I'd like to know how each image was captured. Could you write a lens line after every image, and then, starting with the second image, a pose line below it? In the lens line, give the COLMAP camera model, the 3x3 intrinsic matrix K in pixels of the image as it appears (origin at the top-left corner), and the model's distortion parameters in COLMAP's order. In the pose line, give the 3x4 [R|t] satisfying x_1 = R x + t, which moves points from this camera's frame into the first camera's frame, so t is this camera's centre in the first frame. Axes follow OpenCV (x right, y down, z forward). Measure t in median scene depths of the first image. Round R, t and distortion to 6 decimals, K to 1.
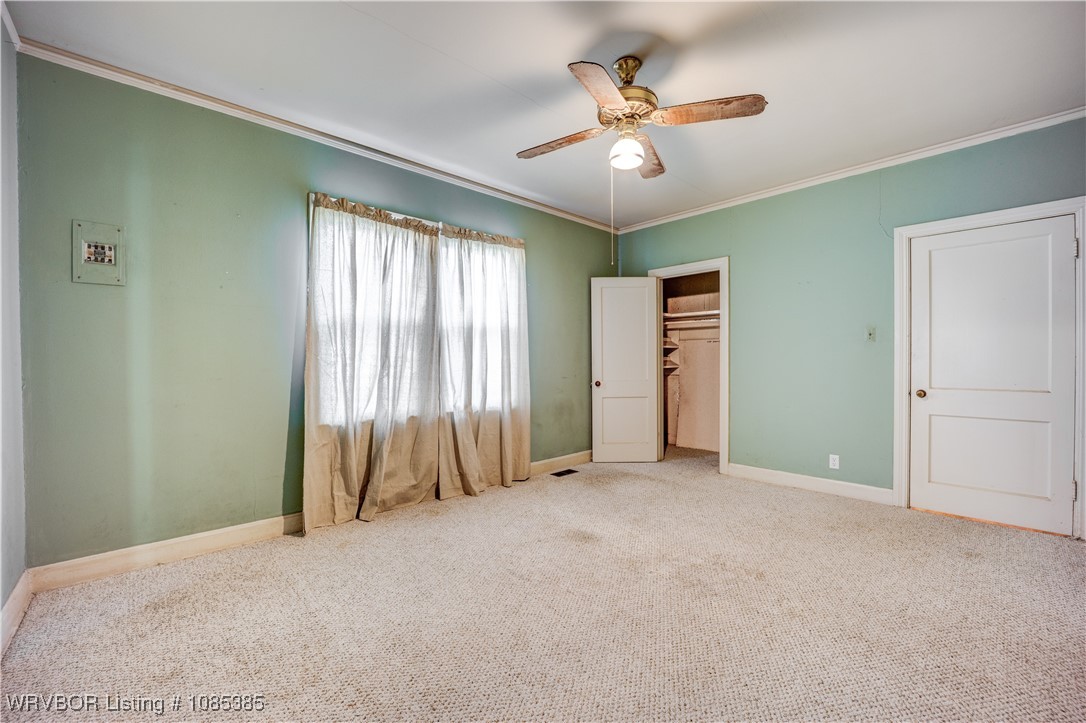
lens RADIAL K [[439.5, 0, 541.6], [0, 439.5, 362.4], [0, 0, 1]] dist [-0.017106, 0.000165]
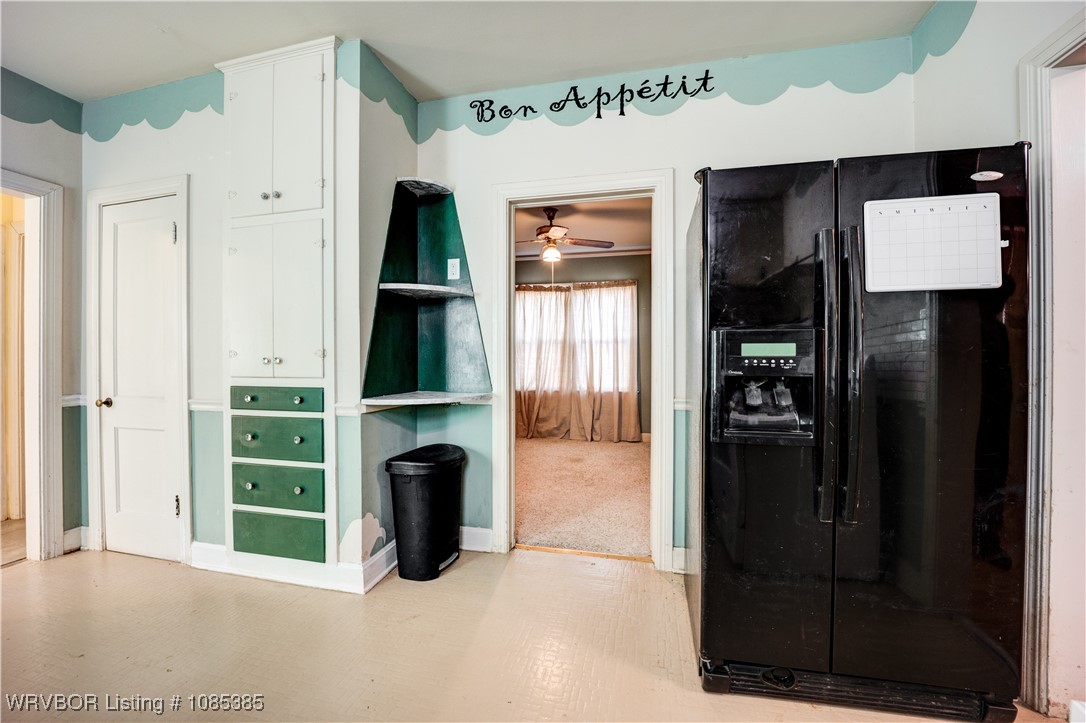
lens RADIAL K [[439.5, 0, 542.9], [0, 439.5, 360.0], [0, 0, 1]] dist [-0.017106, 0.000165]
pose [[0.554386, 0.002297, -0.832256, 1.226295], [-0.011161, 0.999927, -0.004675, 0.002465], [0.832185, 0.011881, 0.554371, -0.082507]]
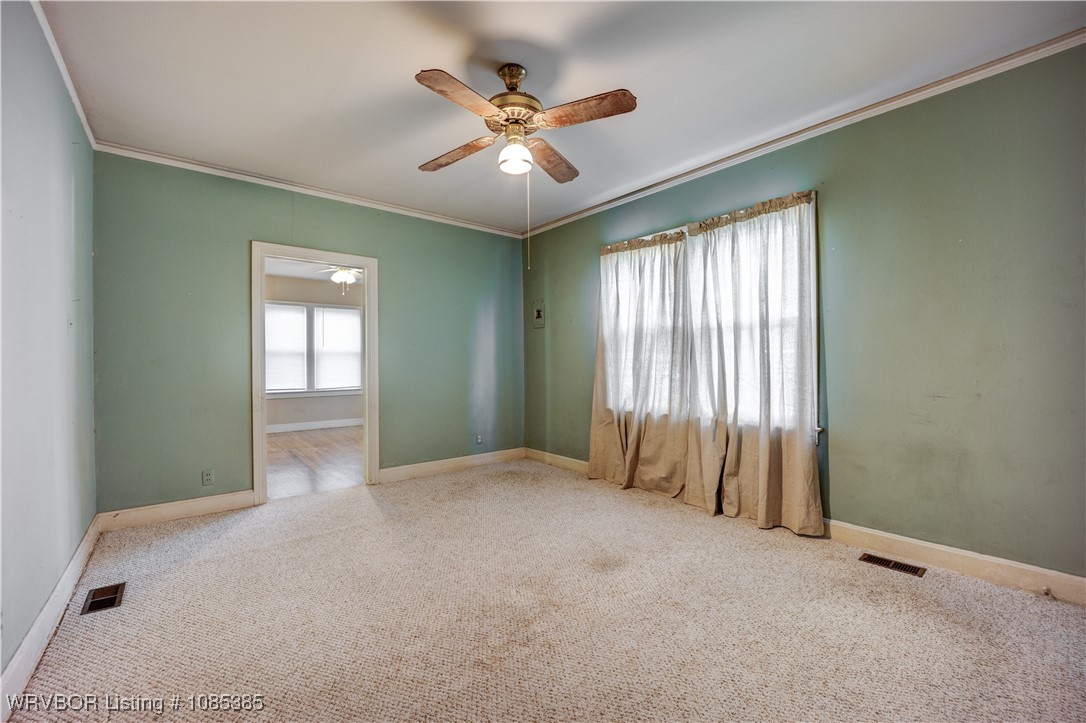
lens RADIAL K [[439.5, 0, 546.7], [0, 439.5, 362.9], [0, 0, 1]] dist [-0.017106, 0.000165]
pose [[-0.043147, 0.004545, -0.999058, 0.805543], [-0.004442, 0.999979, 0.004741, -0.008787], [0.999059, 0.004642, -0.043126, 0.752259]]
